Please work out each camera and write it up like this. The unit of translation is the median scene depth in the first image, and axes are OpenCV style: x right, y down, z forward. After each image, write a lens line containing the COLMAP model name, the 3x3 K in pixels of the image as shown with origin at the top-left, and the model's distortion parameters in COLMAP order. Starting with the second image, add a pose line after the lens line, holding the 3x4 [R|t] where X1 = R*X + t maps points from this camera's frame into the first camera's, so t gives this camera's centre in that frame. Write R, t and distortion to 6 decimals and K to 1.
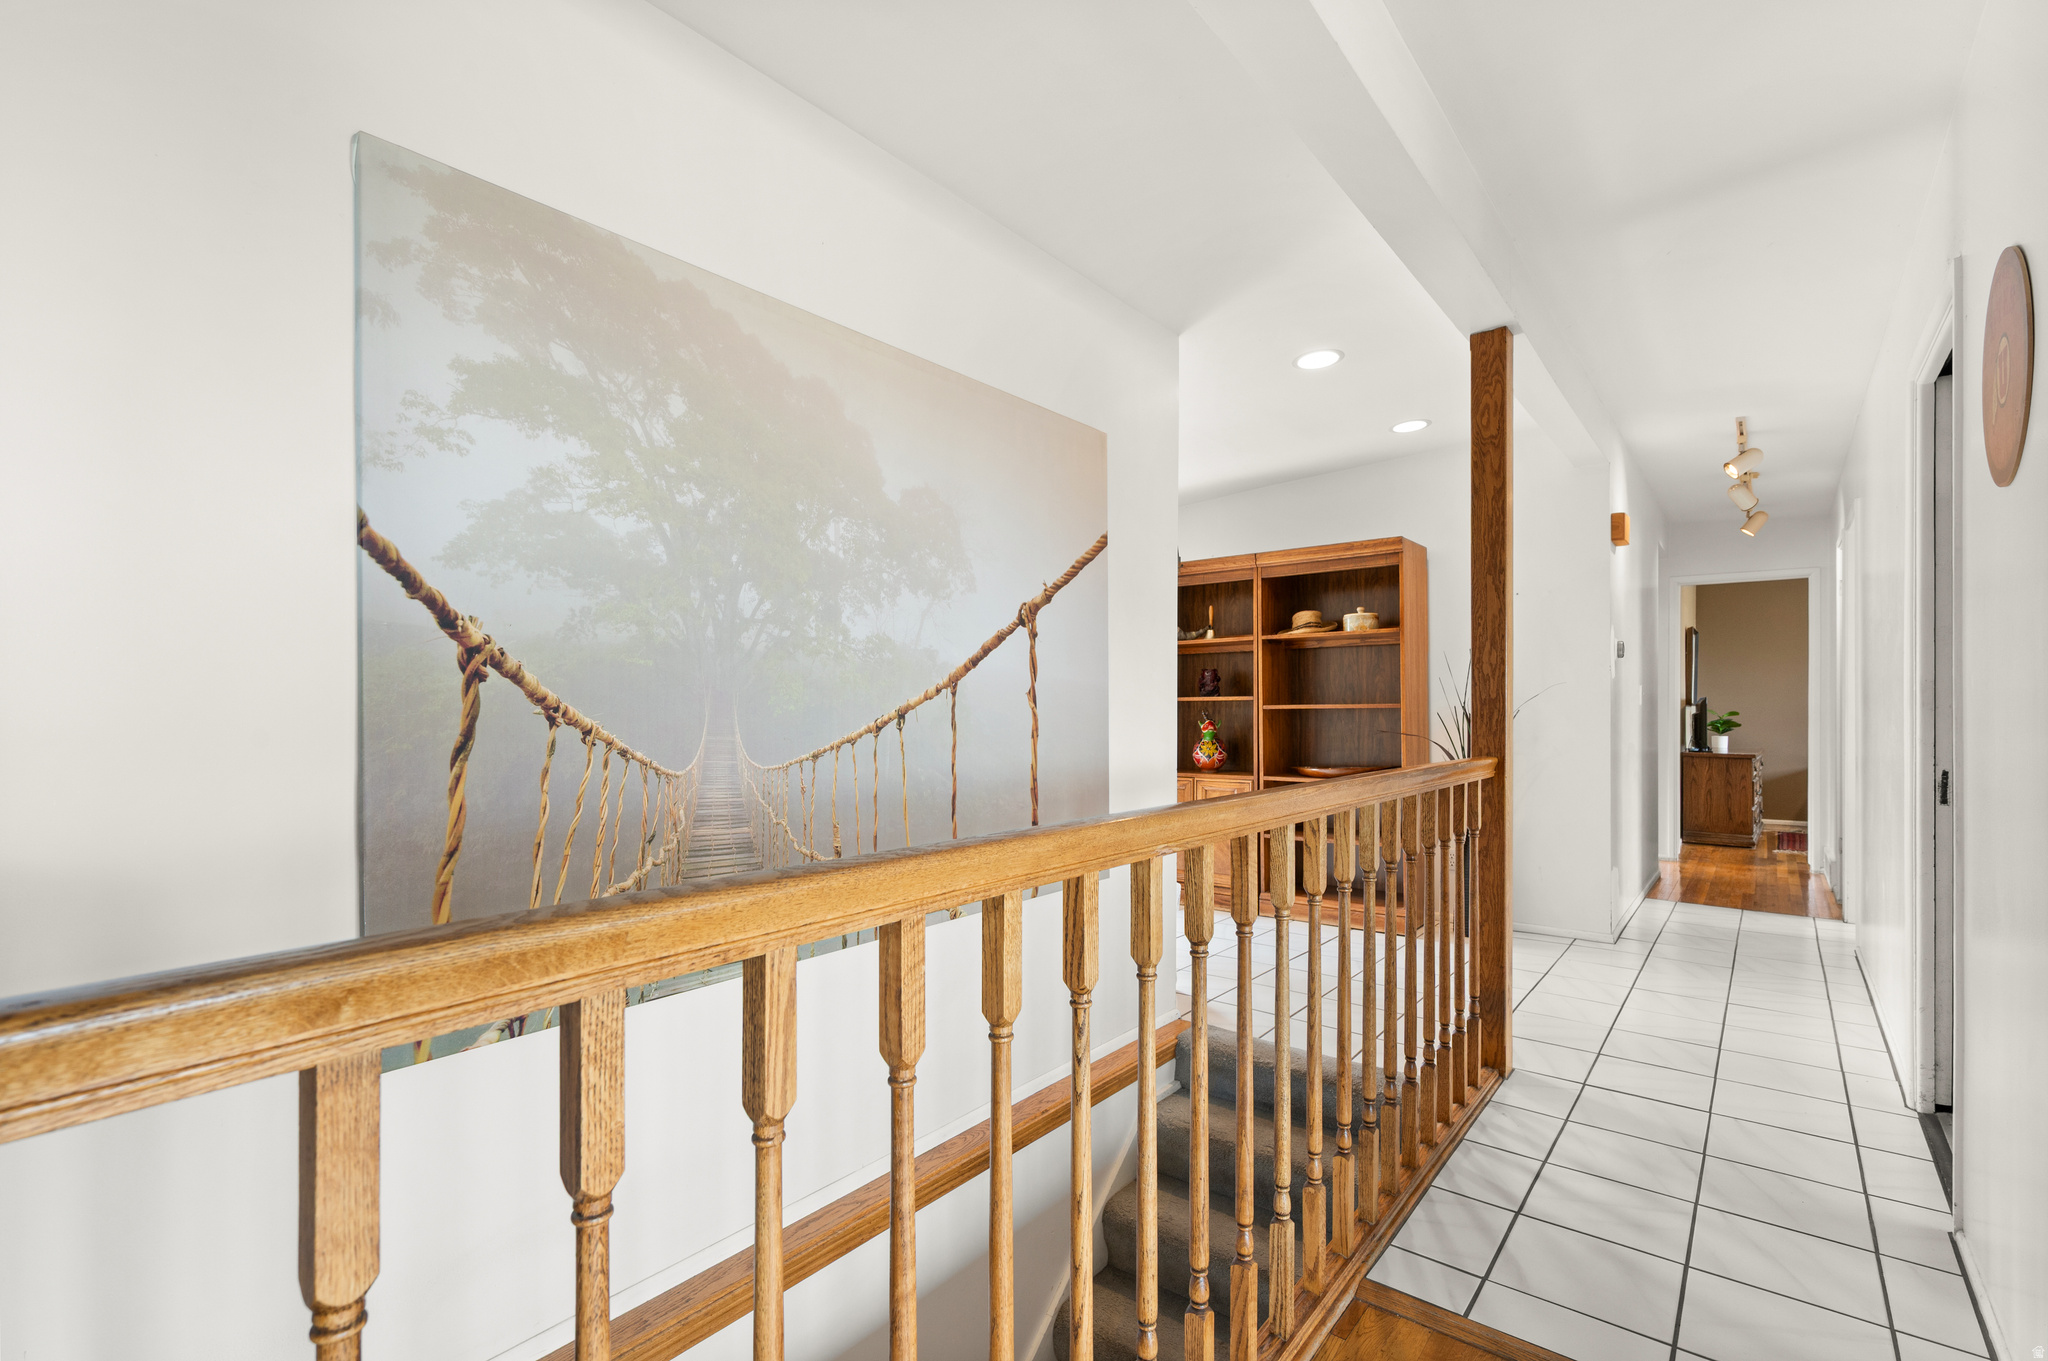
lens RADIAL K [[899.6, 0, 1055.2], [0, 899.6, 712.9], [0, 0, 1]] dist [-0.000708, -0.000744]
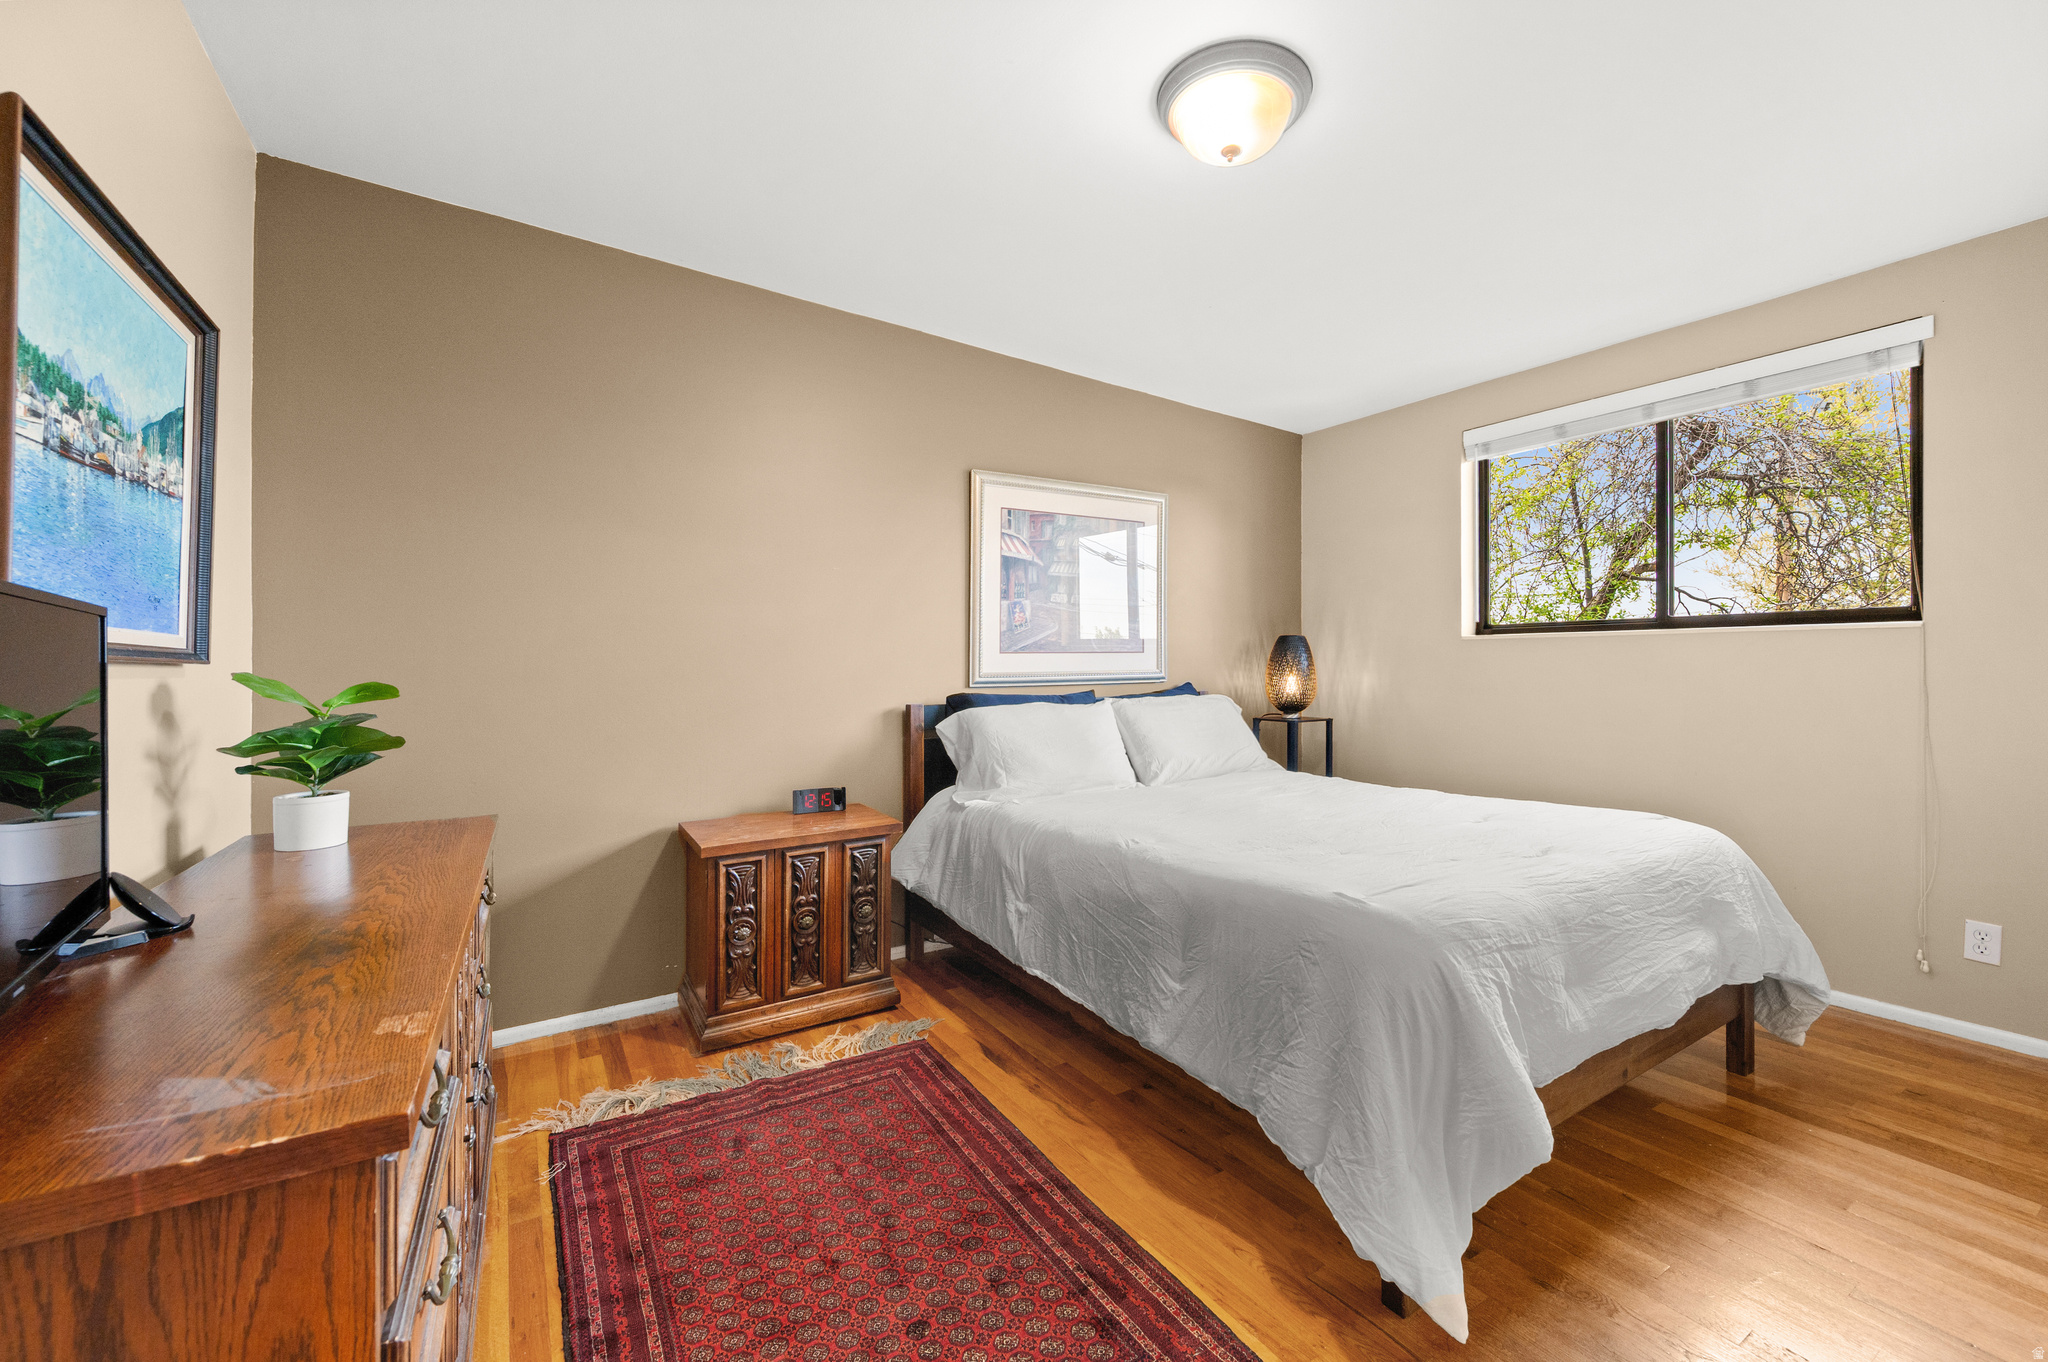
lens RADIAL K [[808.0, 0, 1033.0], [0, 808.0, 669.8], [0, 0, 1]] dist [-0.002328, 0.000456]
pose [[0.330738, -0.000551, 0.943723, 0.608520], [0.006750, 0.999976, -0.001782, -0.003858], [-0.943699, 0.006959, 0.330733, 0.761437]]
